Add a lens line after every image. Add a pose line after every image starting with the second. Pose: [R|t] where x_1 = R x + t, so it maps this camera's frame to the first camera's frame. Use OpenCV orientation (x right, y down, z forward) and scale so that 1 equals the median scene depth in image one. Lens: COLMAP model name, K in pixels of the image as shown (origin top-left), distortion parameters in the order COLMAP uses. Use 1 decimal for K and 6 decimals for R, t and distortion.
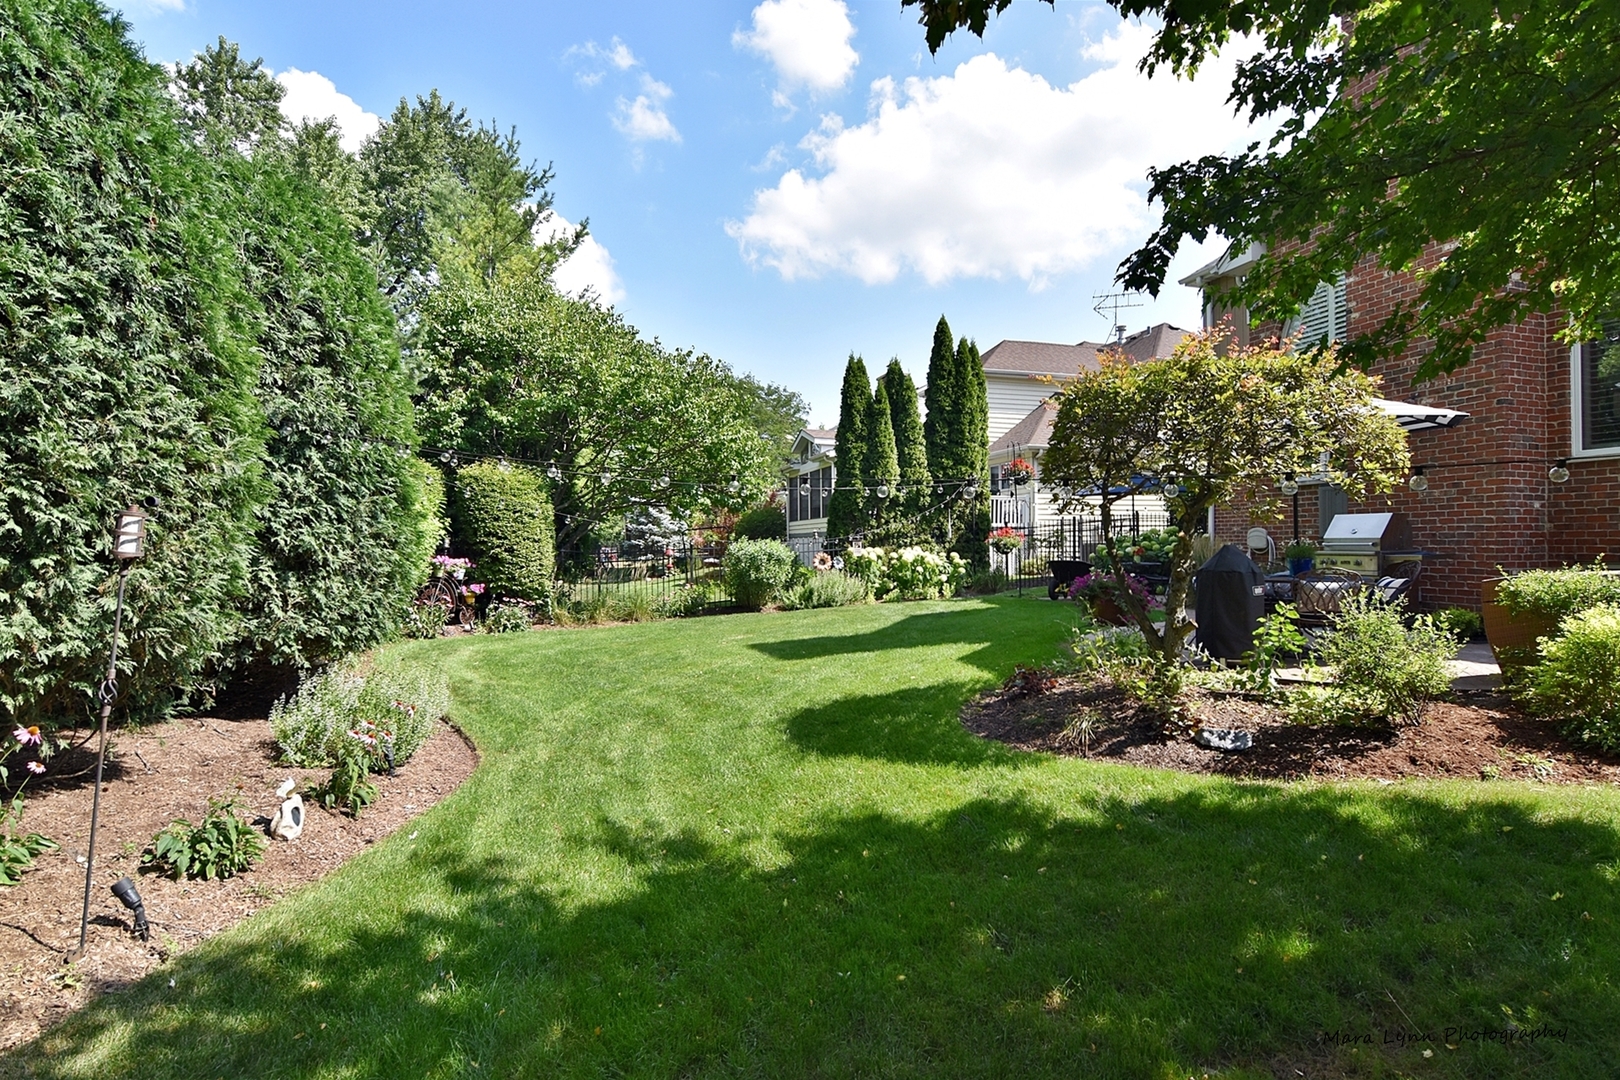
lens RADIAL K [[803.3, 0, 810.0], [0, 803.3, 540.0], [0, 0, 1]] dist [0.000564, 0.000526]
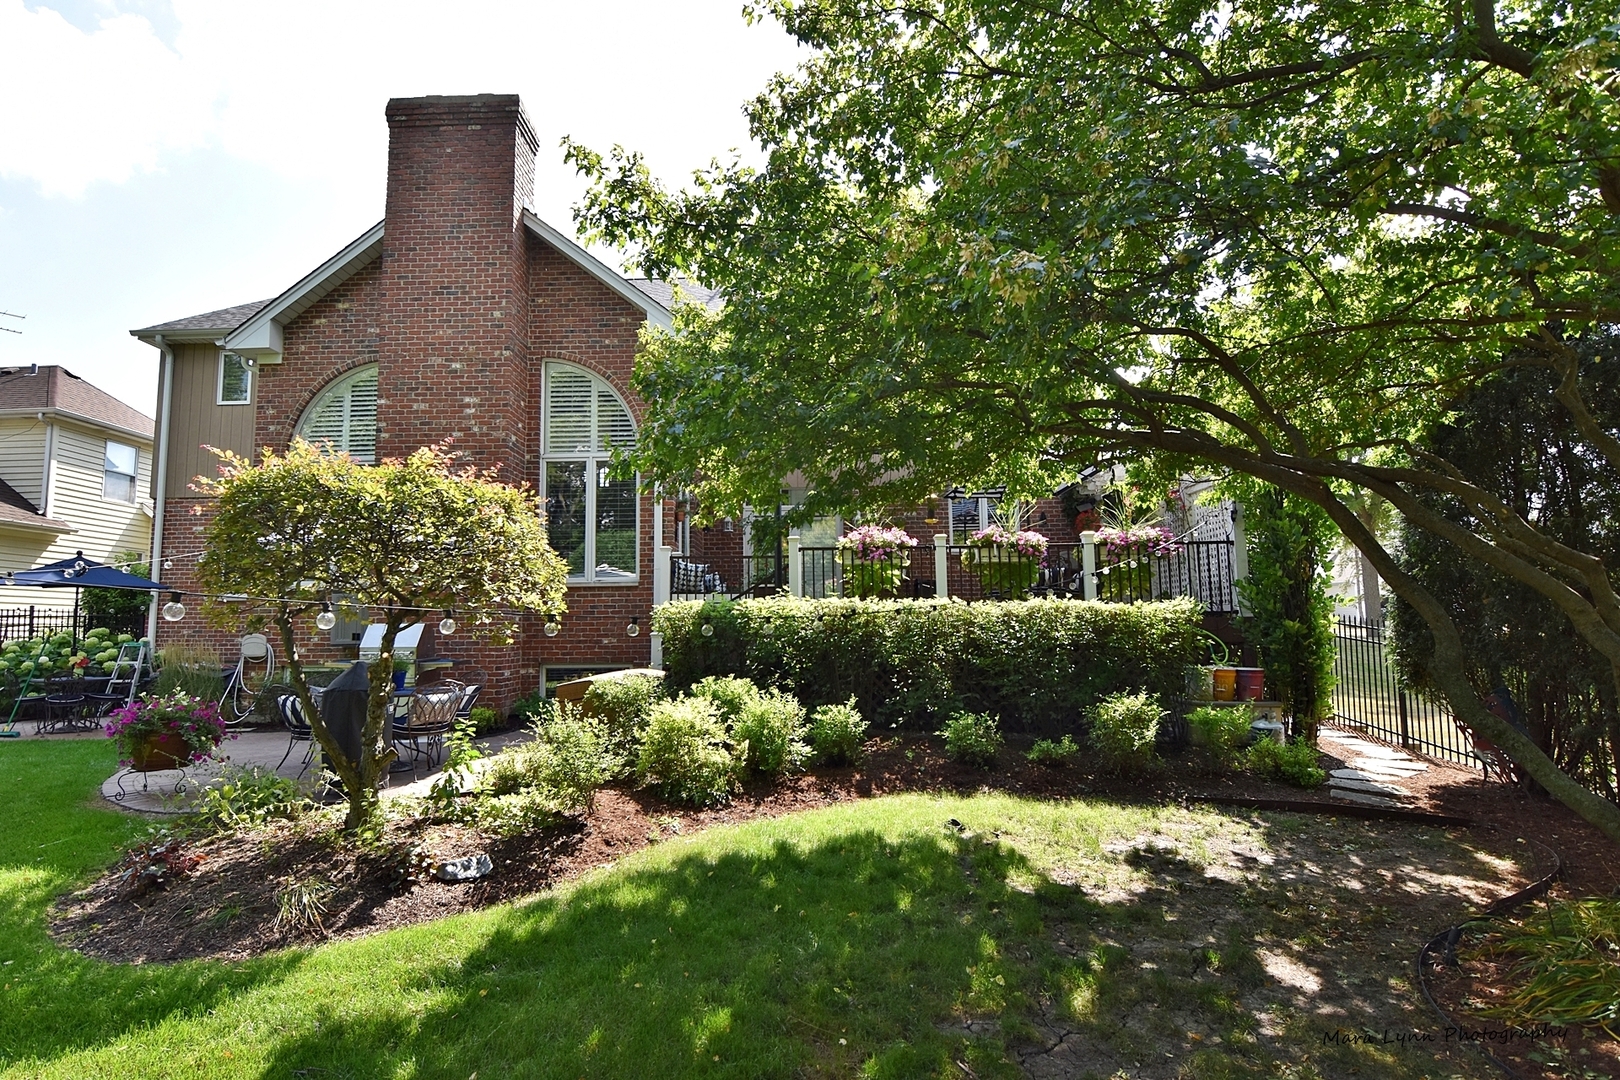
lens RADIAL K [[824.1, 0, 810.0], [0, 824.1, 540.0], [0, 0, 1]] dist [-0.004826, -0.001005]
pose [[0.319196, 0.106885, 0.941642, -0.331580], [0.003233, 0.993491, -0.113866, -0.033100], [-0.947683, 0.039390, 0.316773, 0.268795]]
